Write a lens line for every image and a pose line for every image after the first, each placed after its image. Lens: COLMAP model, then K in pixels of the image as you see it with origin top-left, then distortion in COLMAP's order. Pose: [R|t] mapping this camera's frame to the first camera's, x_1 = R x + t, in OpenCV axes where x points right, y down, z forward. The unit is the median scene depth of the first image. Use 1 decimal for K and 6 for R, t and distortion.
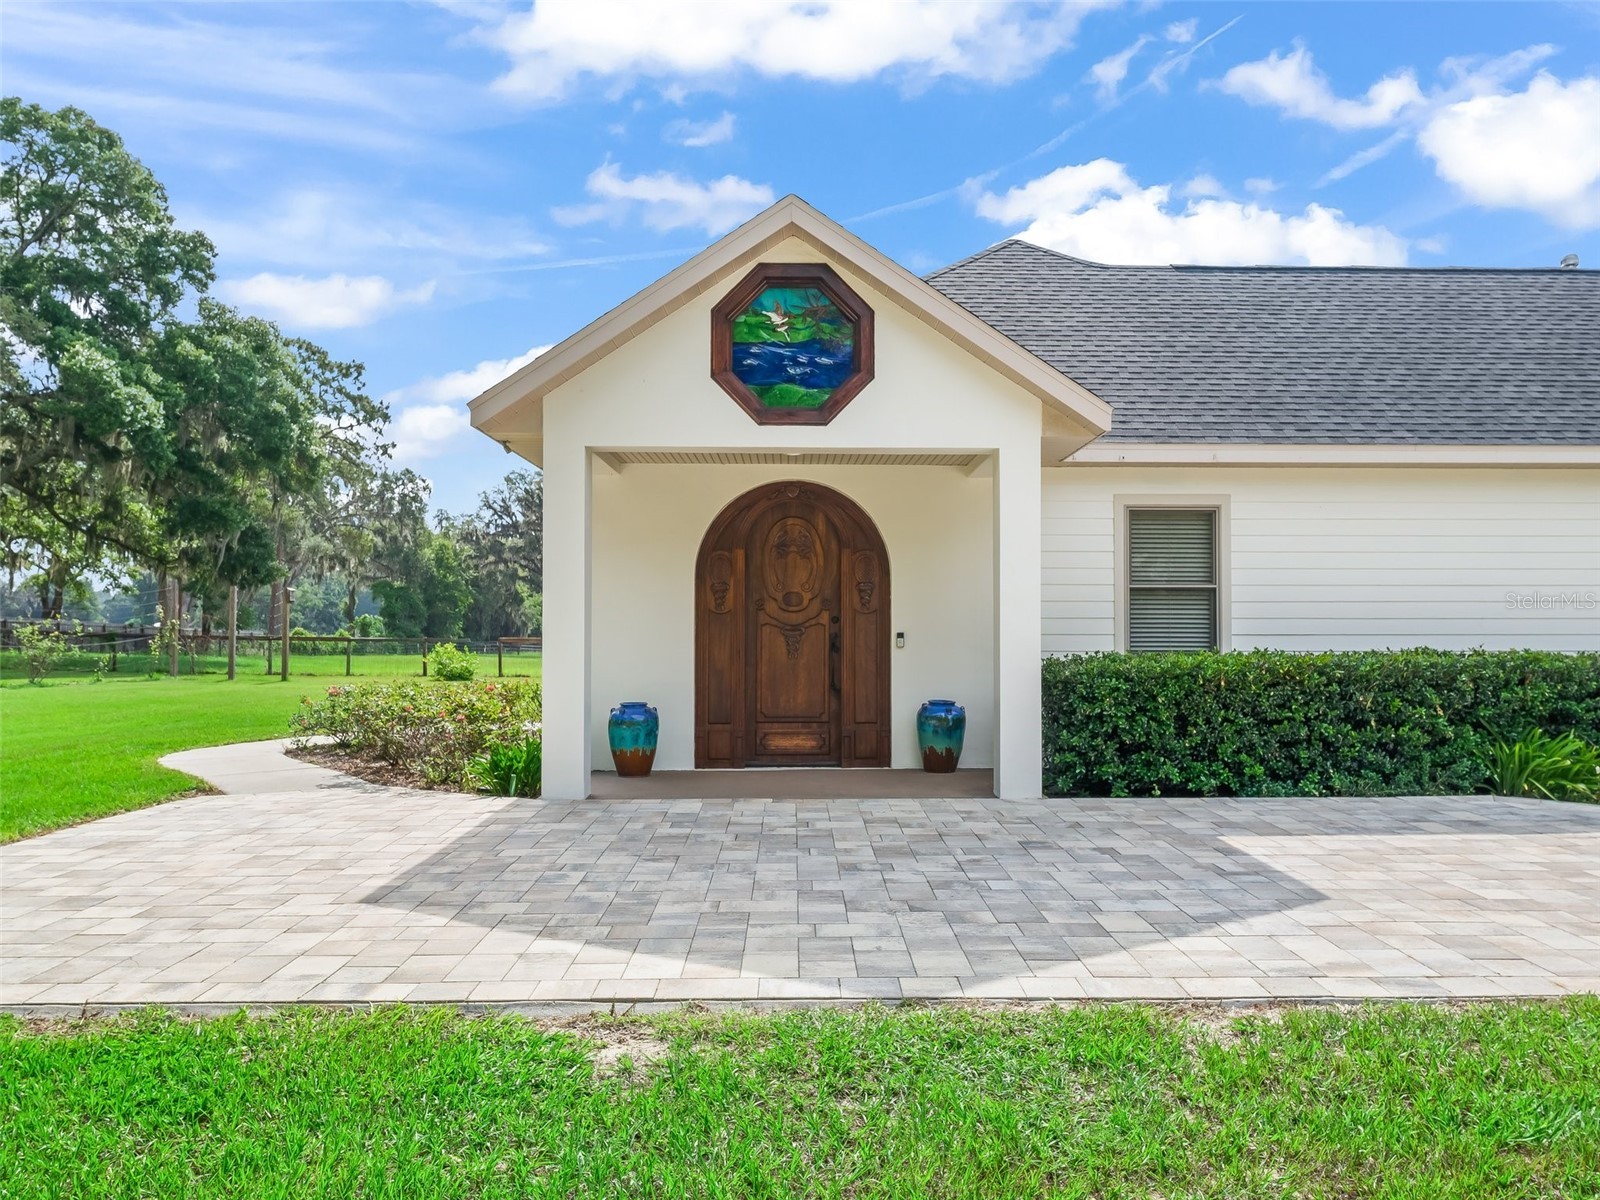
lens RADIAL K [[1110.0, 0, 800.0], [0, 1110.0, 600.0], [0, 0, 1]] dist [0.001698, 0.000178]
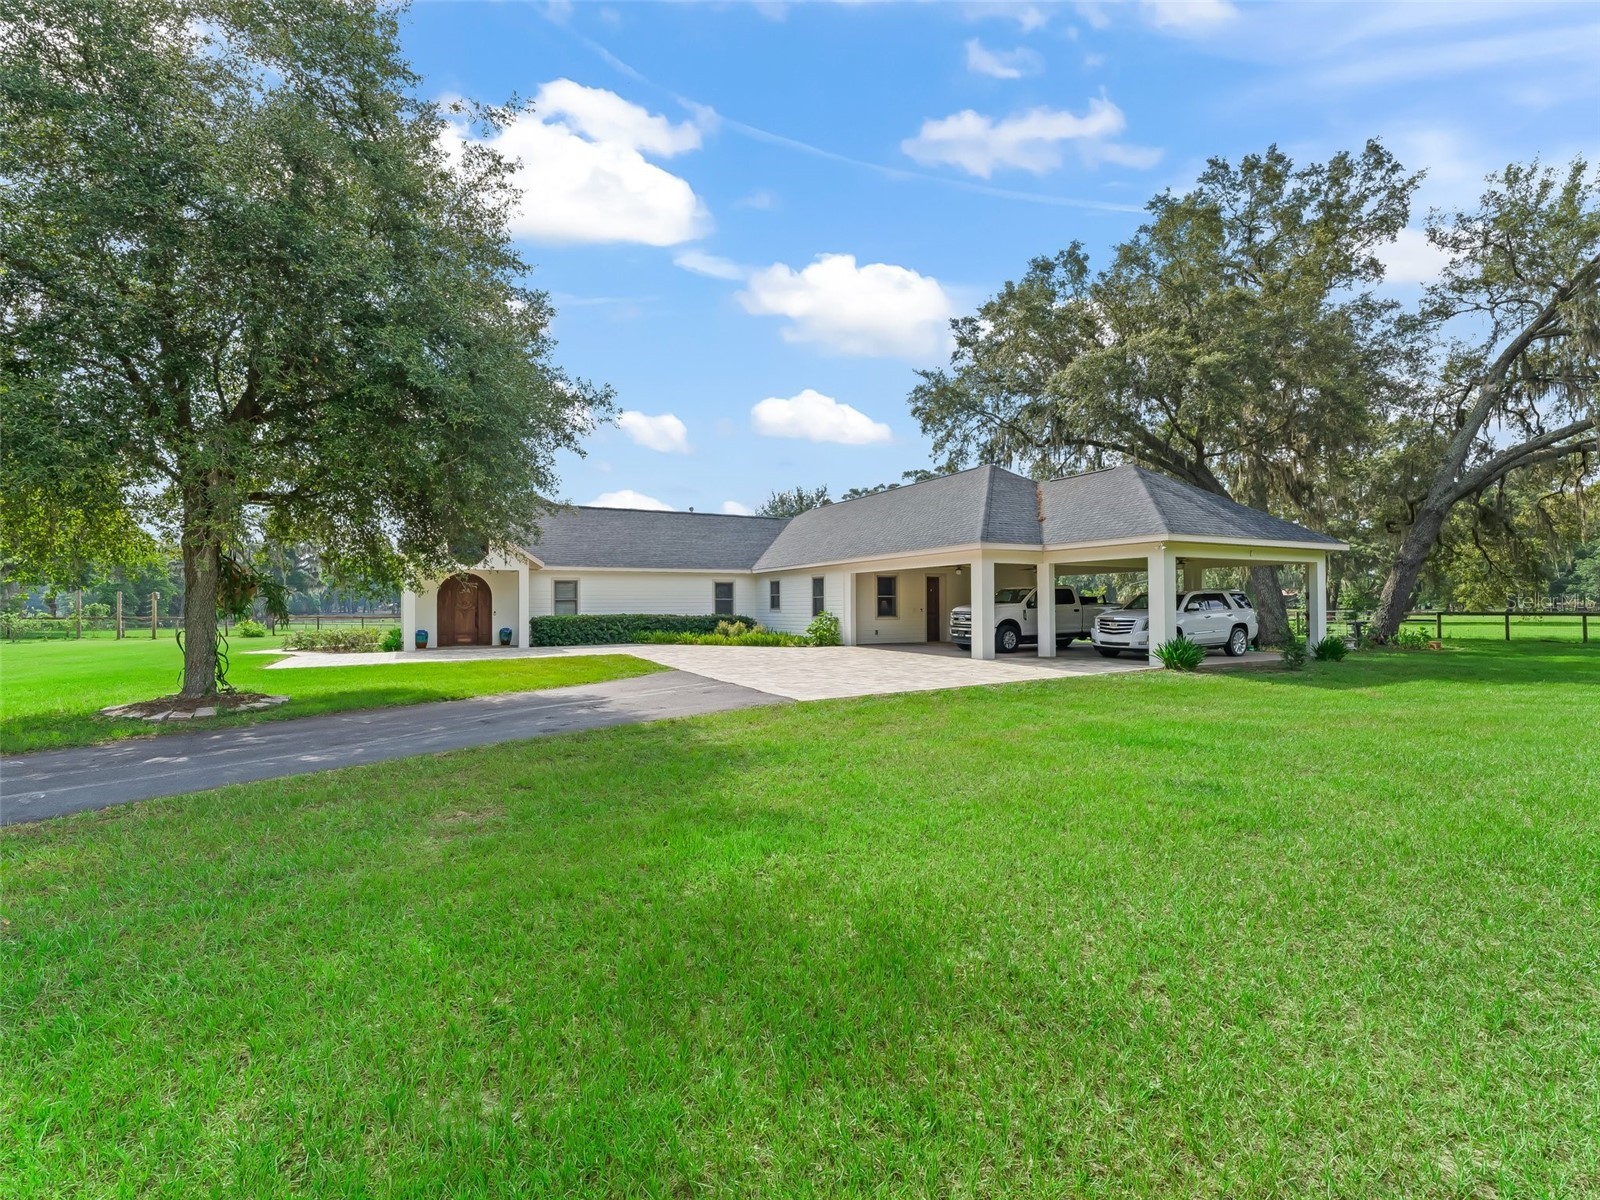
lens RADIAL K [[729.9, 0, 799.0], [0, 729.9, 577.3], [0, 0, 1]] dist [0.016660, 0.000280]
pose [[0.886011, 0.016799, 0.463359, -0.155853], [-0.007023, 0.999715, -0.022817, -0.036133], [-0.463610, 0.016962, 0.885877, -1.750802]]
